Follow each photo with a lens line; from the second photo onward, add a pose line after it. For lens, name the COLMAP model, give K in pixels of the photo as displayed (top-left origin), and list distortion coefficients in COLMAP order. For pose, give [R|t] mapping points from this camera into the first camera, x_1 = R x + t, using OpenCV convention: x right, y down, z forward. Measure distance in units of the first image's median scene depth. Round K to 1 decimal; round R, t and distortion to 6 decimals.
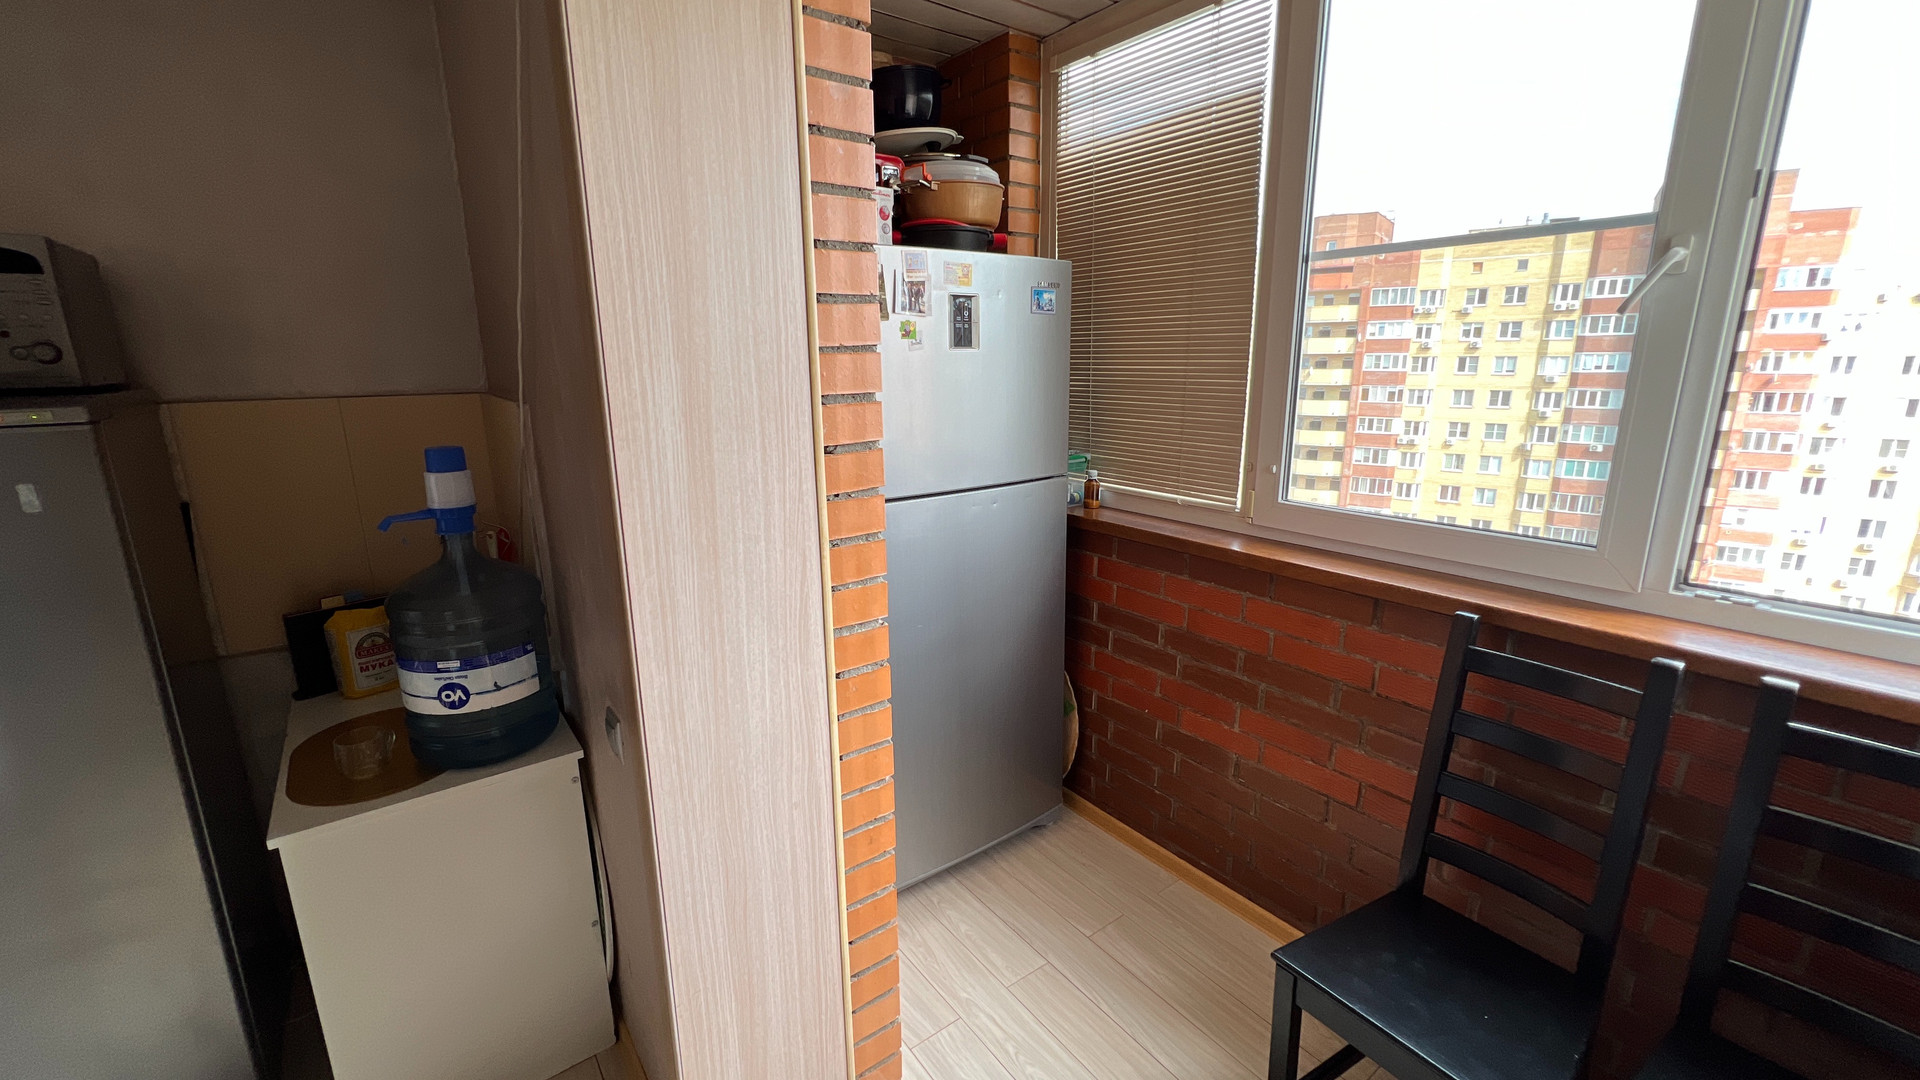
lens RADIAL K [[768.8, 0, 961.5], [0, 768.8, 534.8], [0, 0, 1]] dist [-0.003265, 0.000248]
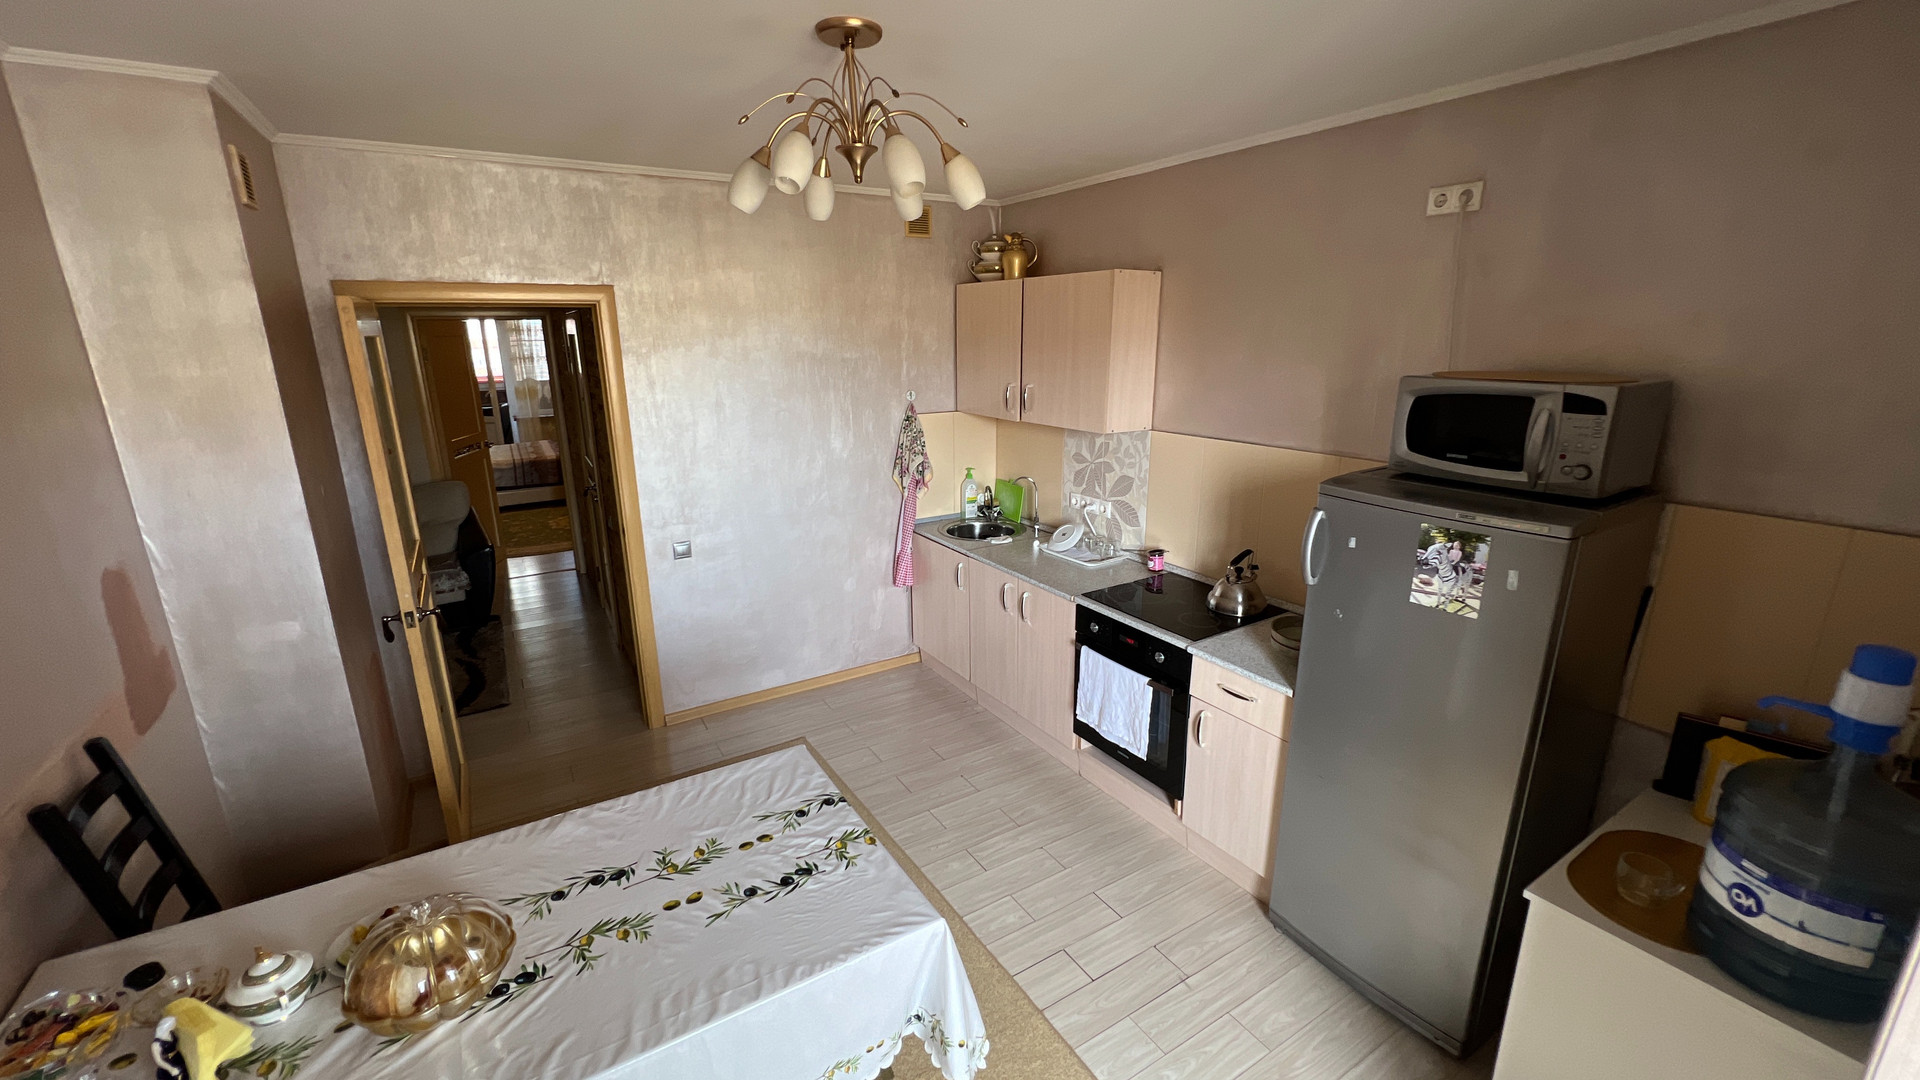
lens RADIAL K [[768.8, 0, 956.3], [0, 768.8, 536.8], [0, 0, 1]] dist [-0.003265, 0.000248]
pose [[-0.087773, 0.265794, -0.960026, 0.010037], [-0.220506, 0.934652, 0.278930, -0.013406], [0.971428, 0.236174, -0.023428, 0.000453]]
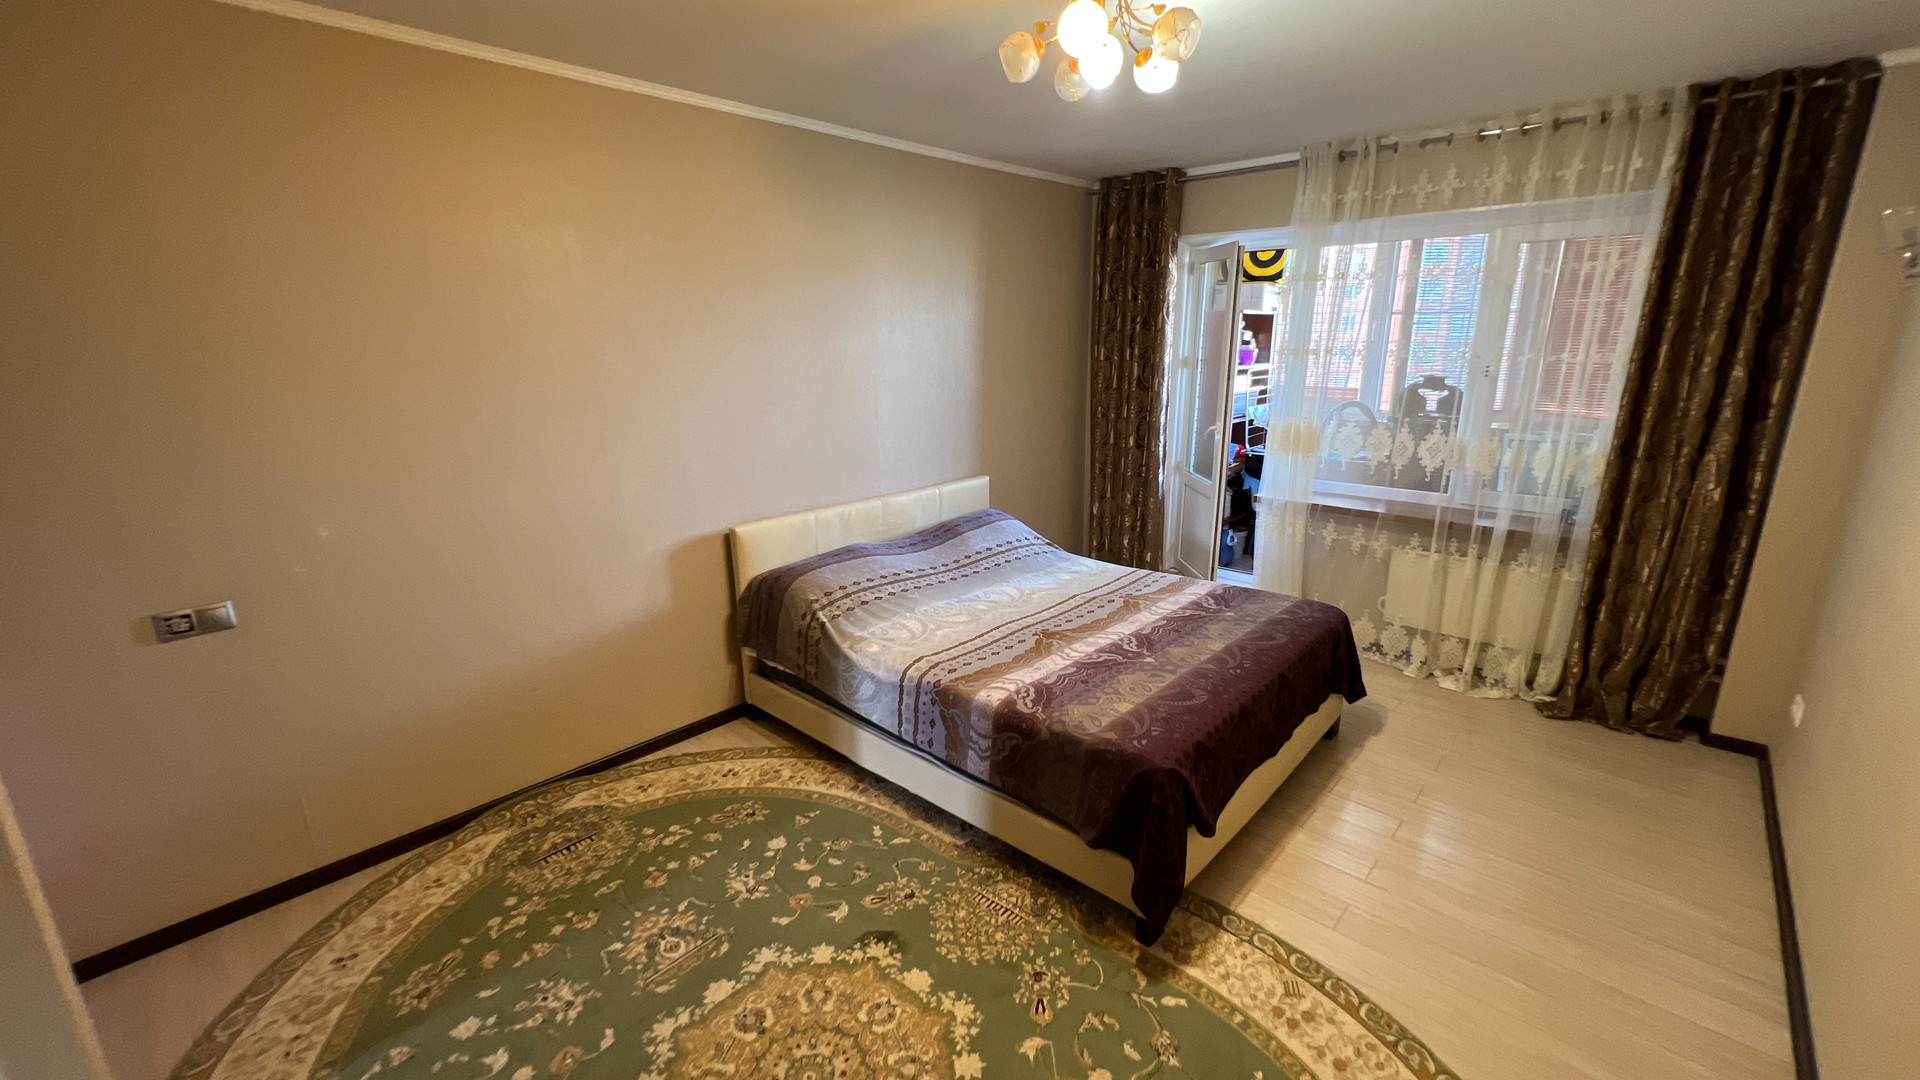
lens RADIAL K [[768.8, 0, 964.6], [0, 768.8, 535.2], [0, 0, 1]] dist [-0.003265, 0.000248]
pose [[-0.984137, 0.060534, -0.166762, -0.277638], [-0.025687, 0.881461, 0.471558, 0.022032], [0.175540, 0.468361, -0.865924, -0.109739]]
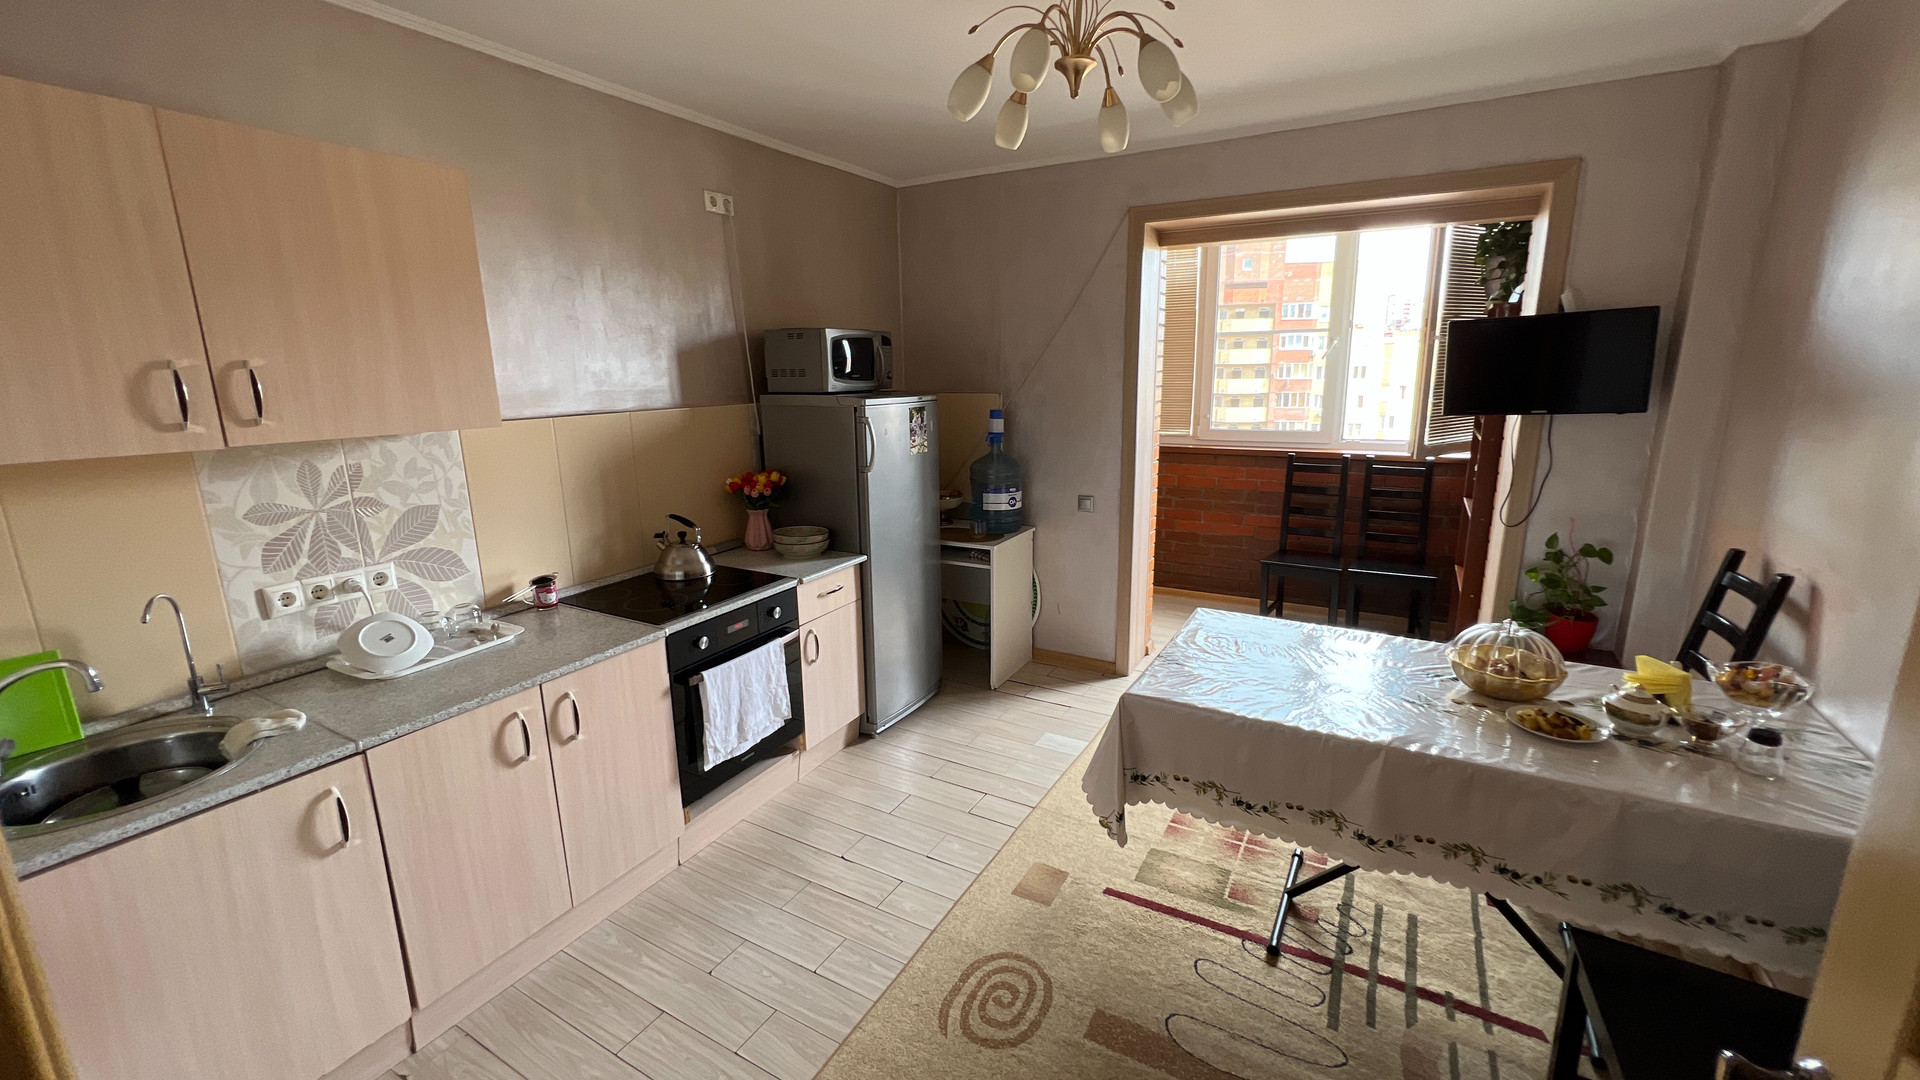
lens RADIAL K [[768.8, 0, 958.7], [0, 768.8, 536.0], [0, 0, 1]] dist [-0.003265, 0.000248]
pose [[0.915879, -0.094266, 0.390230, -0.104394], [0.101476, 0.994836, 0.002151, 0.016701], [-0.388417, 0.037629, 0.920715, -0.076140]]
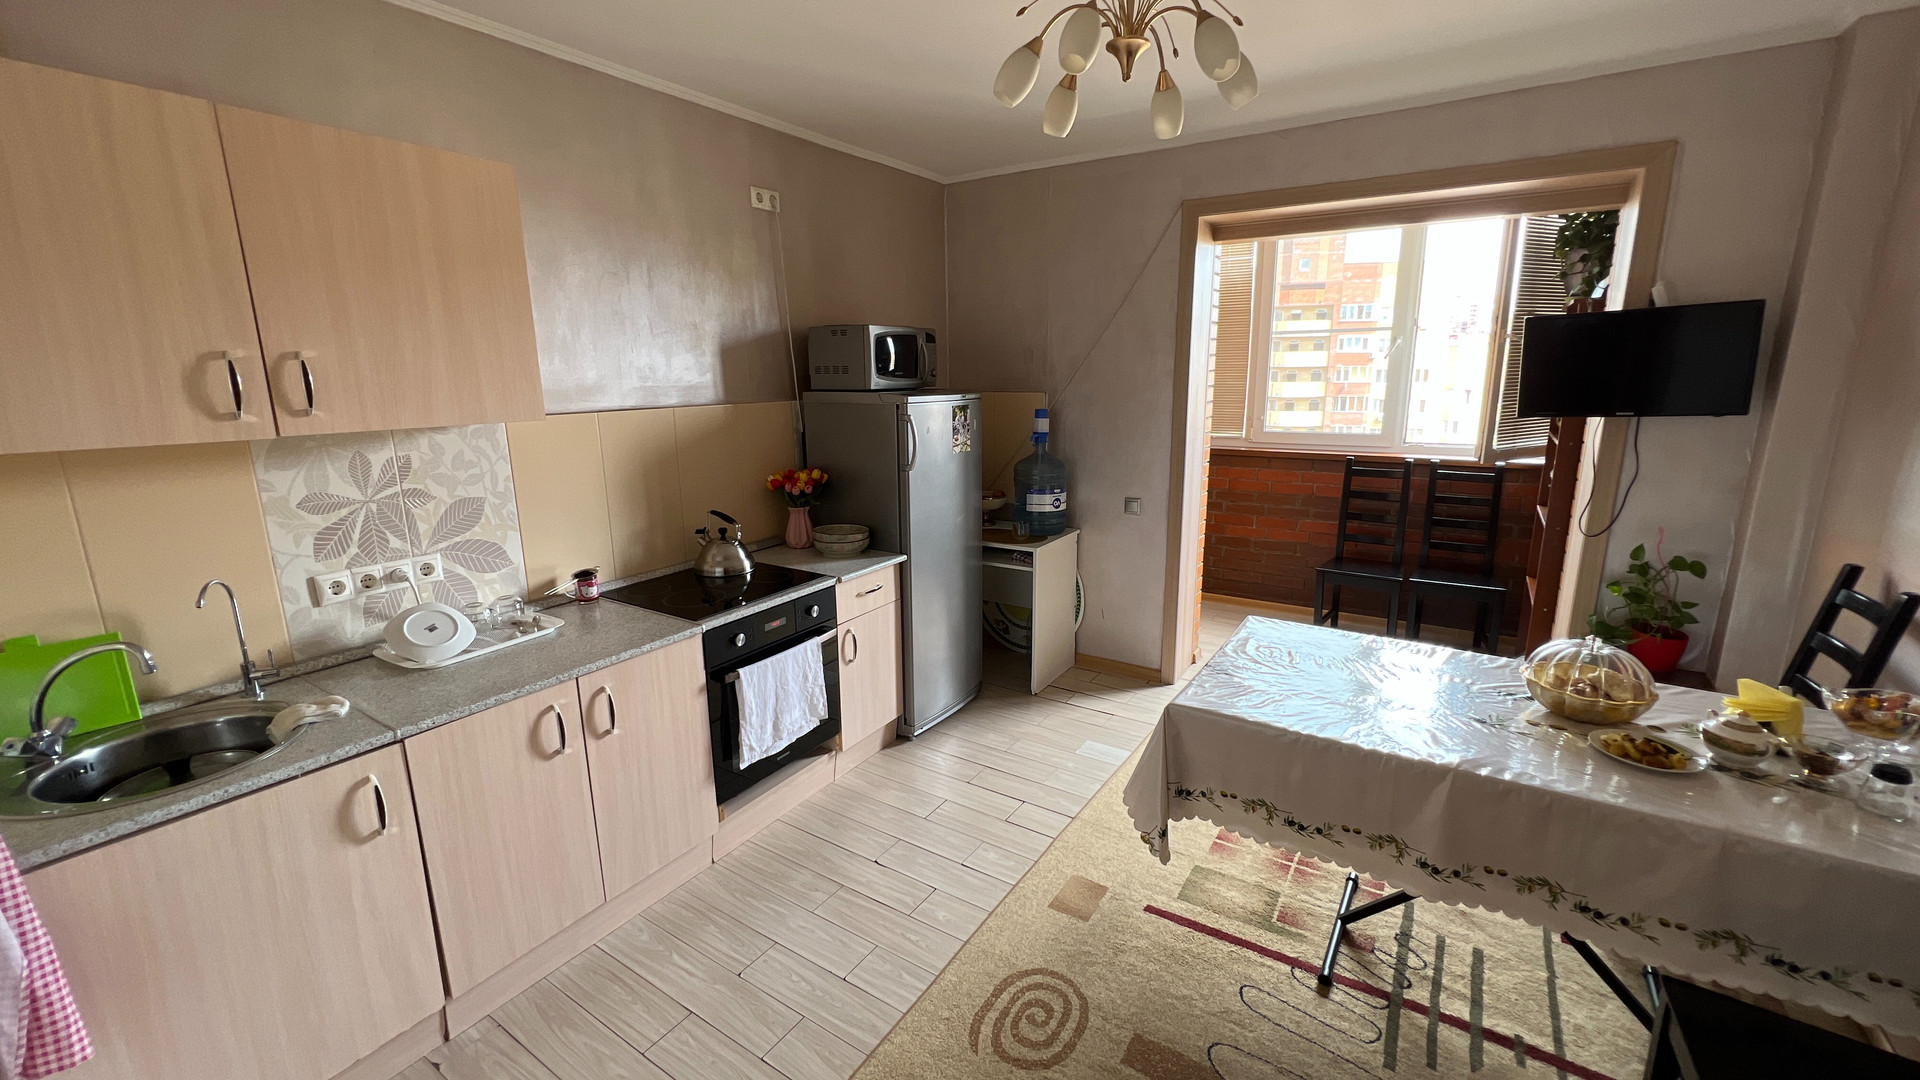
lens RADIAL K [[768.8, 0, 958.9], [0, 768.8, 536.1], [0, 0, 1]] dist [-0.003265, 0.000248]
pose [[0.938648, -0.078359, 0.335857, -0.103006], [0.085250, 0.996343, -0.005797, 0.016958], [-0.334174, 0.034073, 0.941895, -0.074197]]
